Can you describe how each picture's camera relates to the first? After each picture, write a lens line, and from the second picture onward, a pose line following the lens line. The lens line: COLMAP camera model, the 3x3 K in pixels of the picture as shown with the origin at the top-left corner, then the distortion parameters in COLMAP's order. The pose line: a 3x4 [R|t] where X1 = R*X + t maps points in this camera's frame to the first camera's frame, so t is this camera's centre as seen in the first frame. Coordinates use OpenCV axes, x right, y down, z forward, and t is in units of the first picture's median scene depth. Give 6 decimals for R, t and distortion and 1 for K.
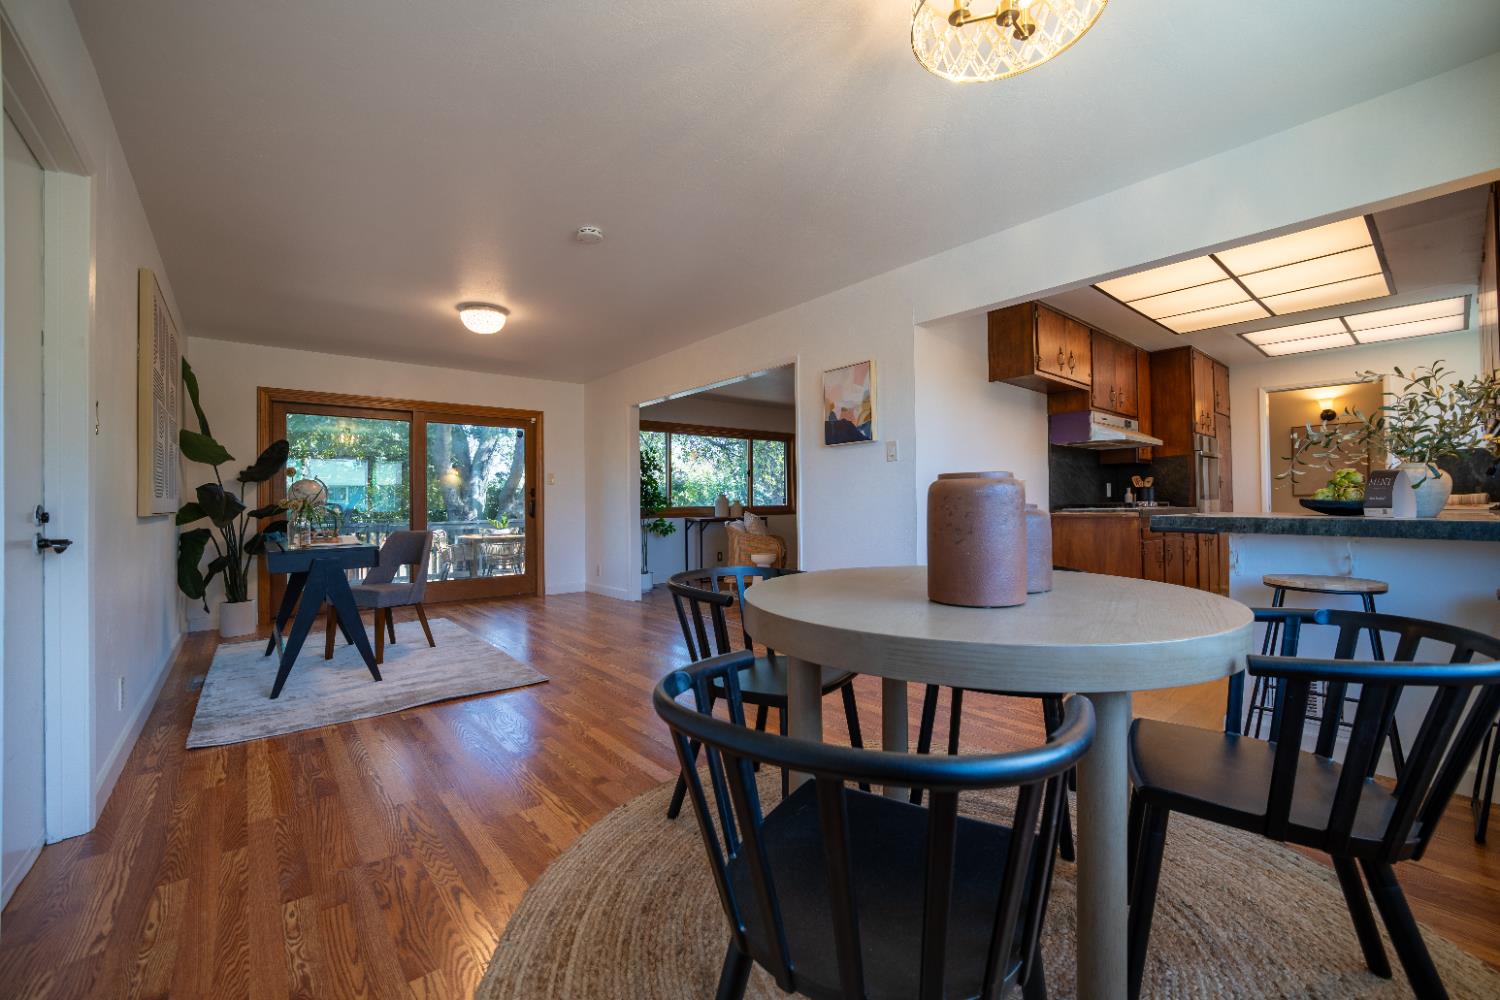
lens RADIAL K [[606.9, 0, 744.6], [0, 606.9, 496.6], [0, 0, 1]] dist [-0.024823, 0.006251]
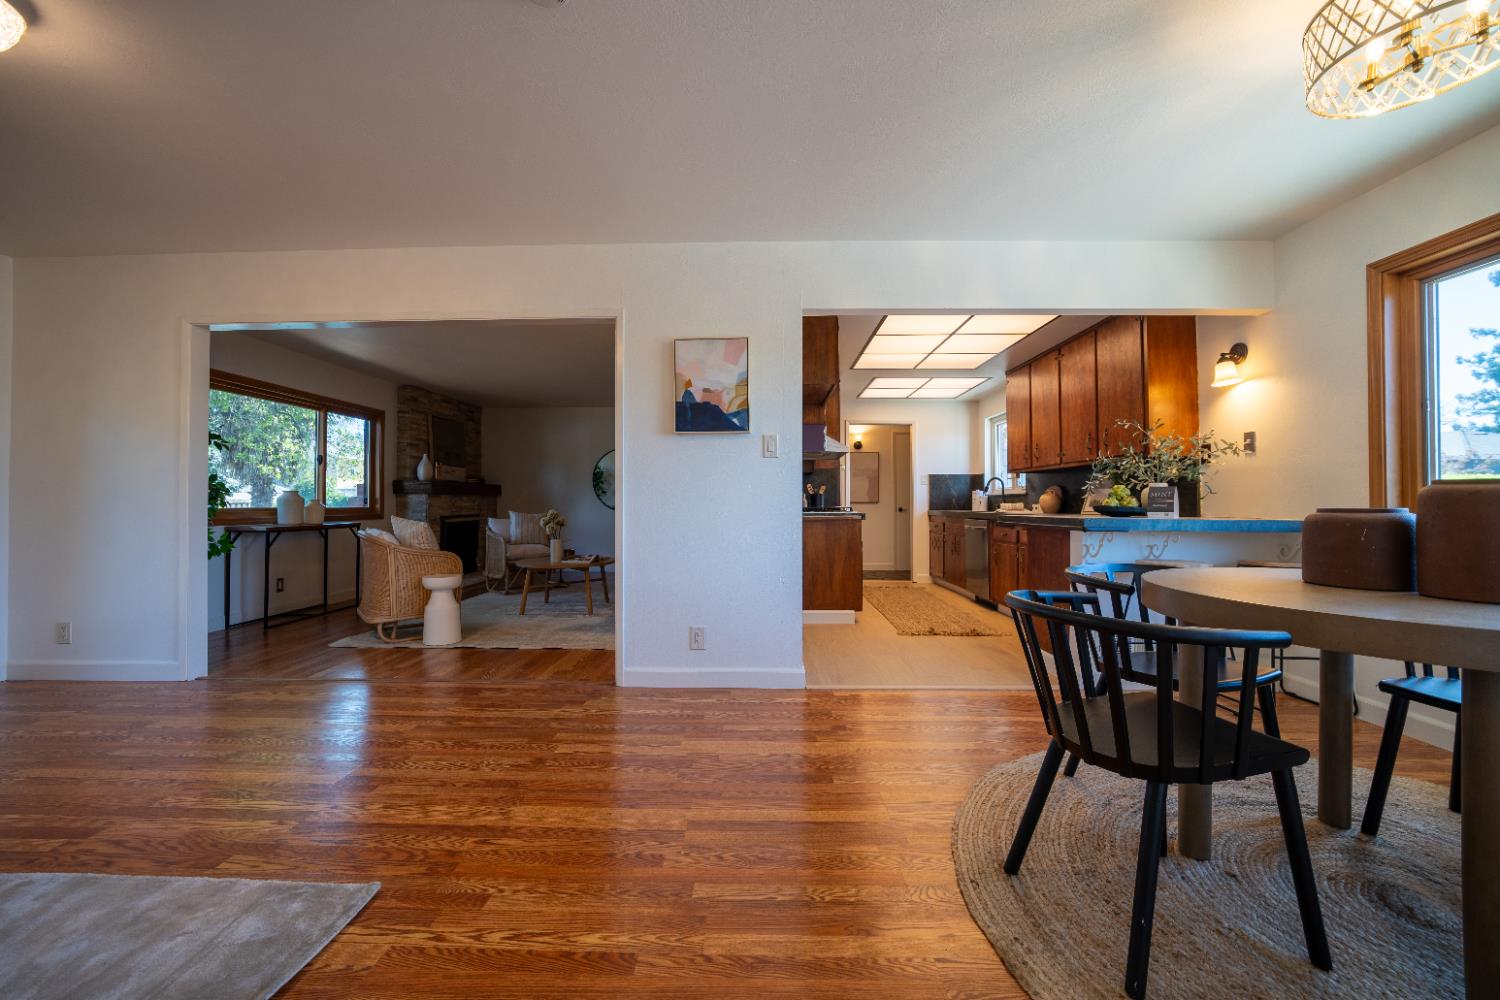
lens RADIAL K [[606.9, 0, 744.6], [0, 606.9, 496.6], [0, 0, 1]] dist [-0.024823, 0.006251]
pose [[0.660277, 0.020068, 0.750754, -0.370387], [-0.015732, 0.999793, -0.012890, 0.008229], [-0.750857, -0.003300, 0.660456, 0.380575]]
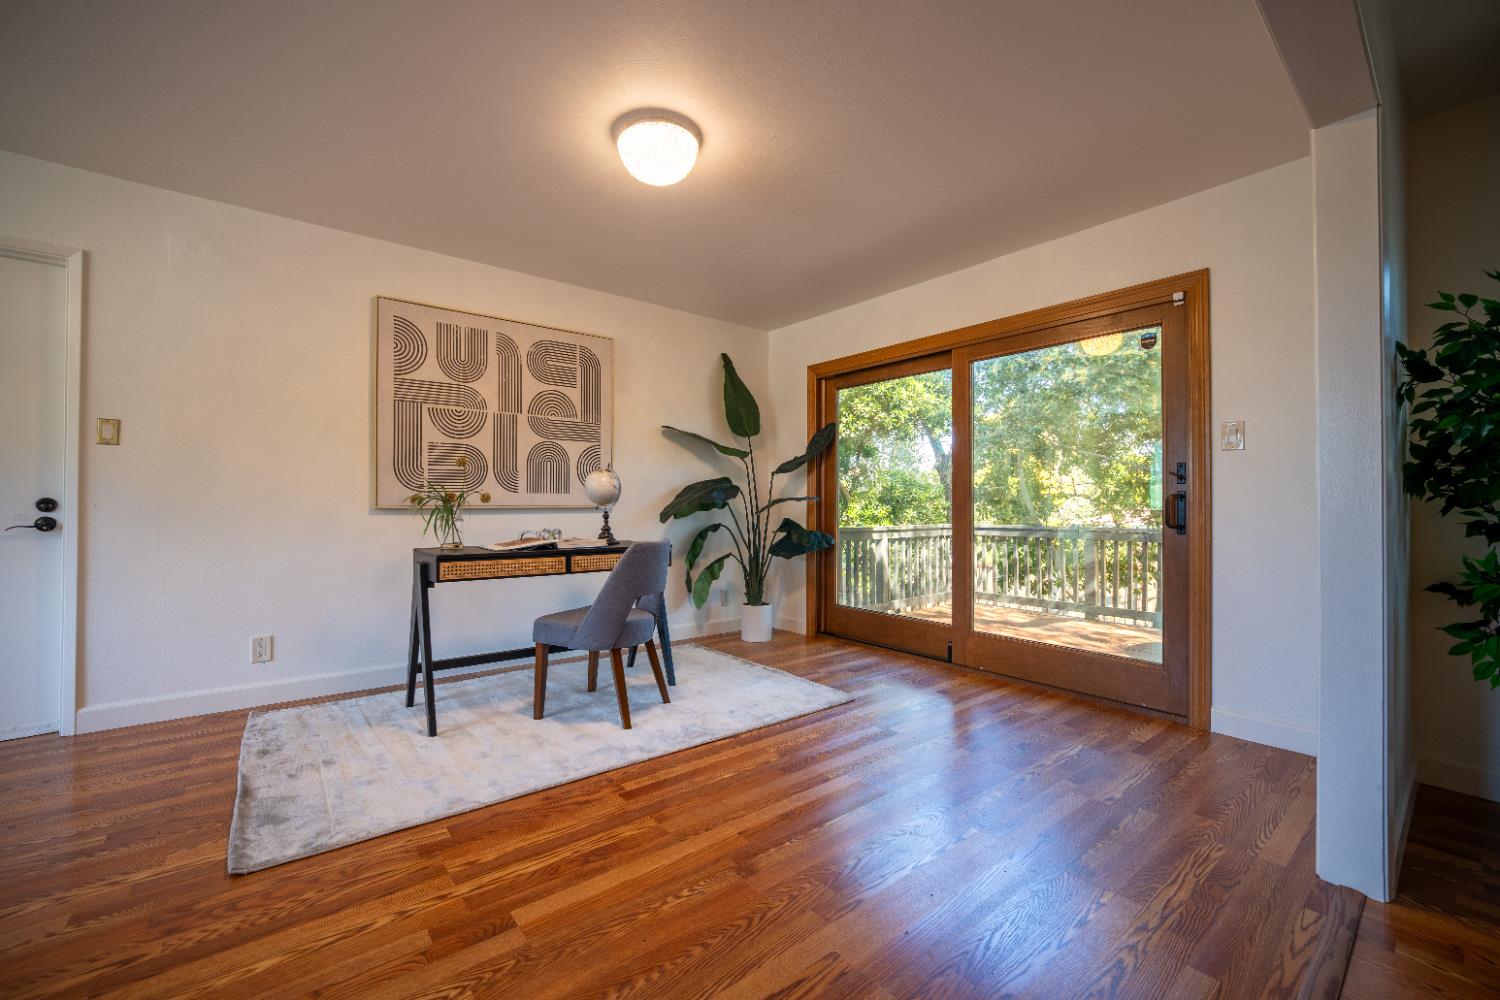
lens RADIAL K [[606.9, 0, 744.6], [0, 606.9, 496.6], [0, 0, 1]] dist [-0.024823, 0.006251]
pose [[-0.011780, -0.000189, -0.999931, 0.098244], [0.008433, 0.999964, -0.000289, 0.010943], [0.999895, -0.008435, -0.011778, 1.069450]]
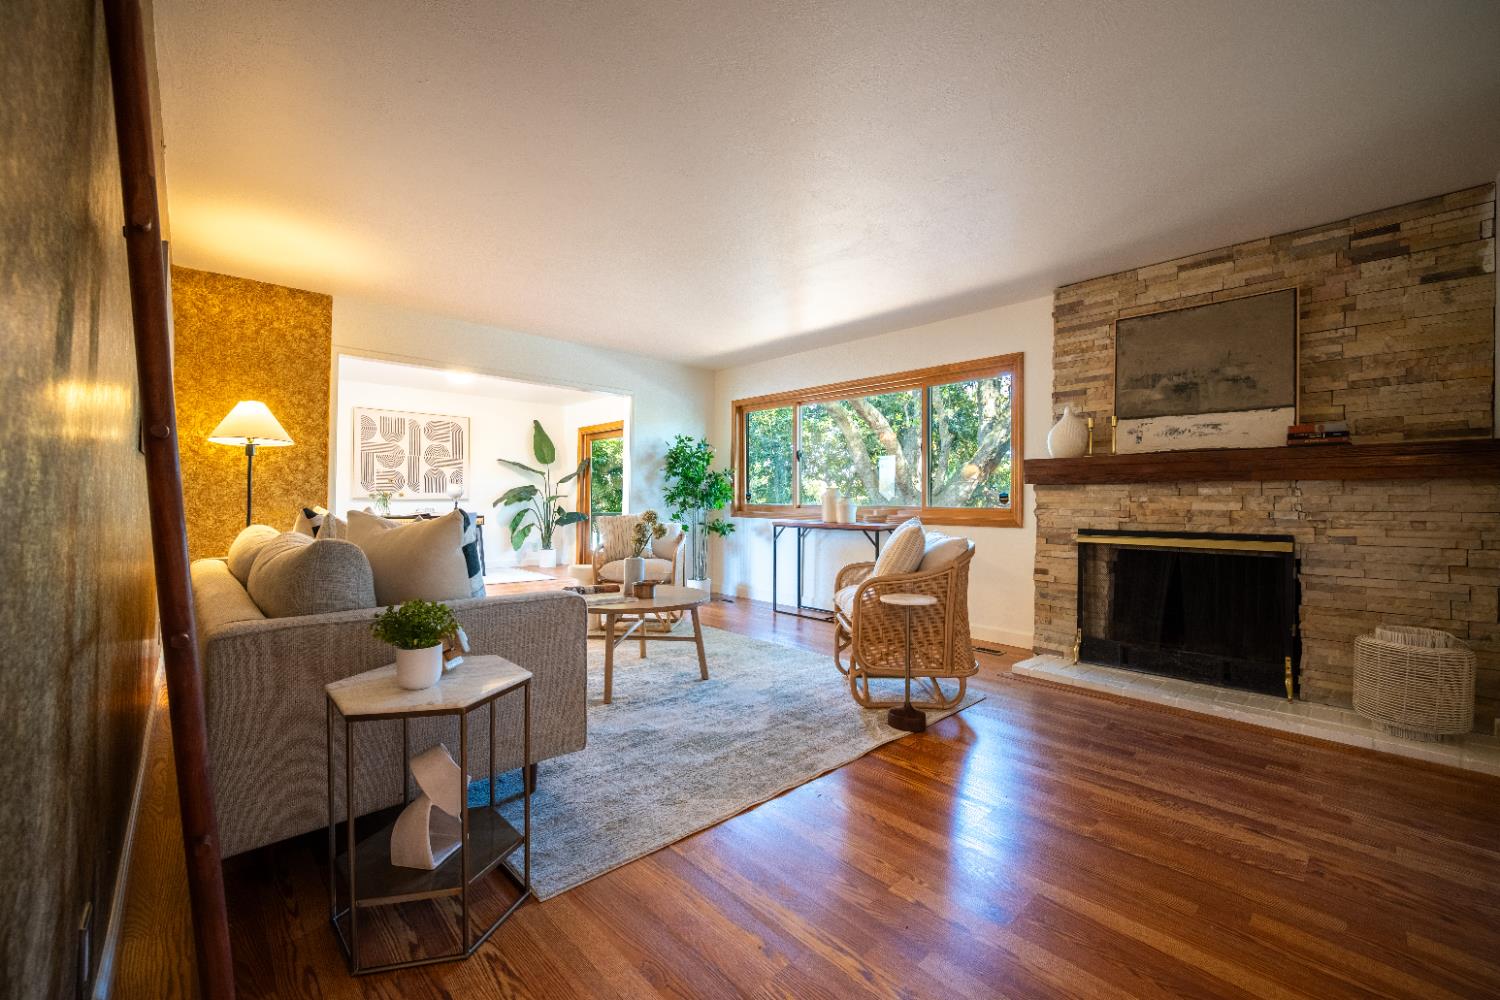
lens RADIAL K [[606.9, 0, 744.6], [0, 606.9, 496.6], [0, 0, 1]] dist [-0.024823, 0.006251]
pose [[0.050058, 0.006767, -0.998723, 1.072203], [0.001175, 0.999976, 0.006835, 0.003886], [0.998746, -0.001516, 0.050049, 1.603543]]
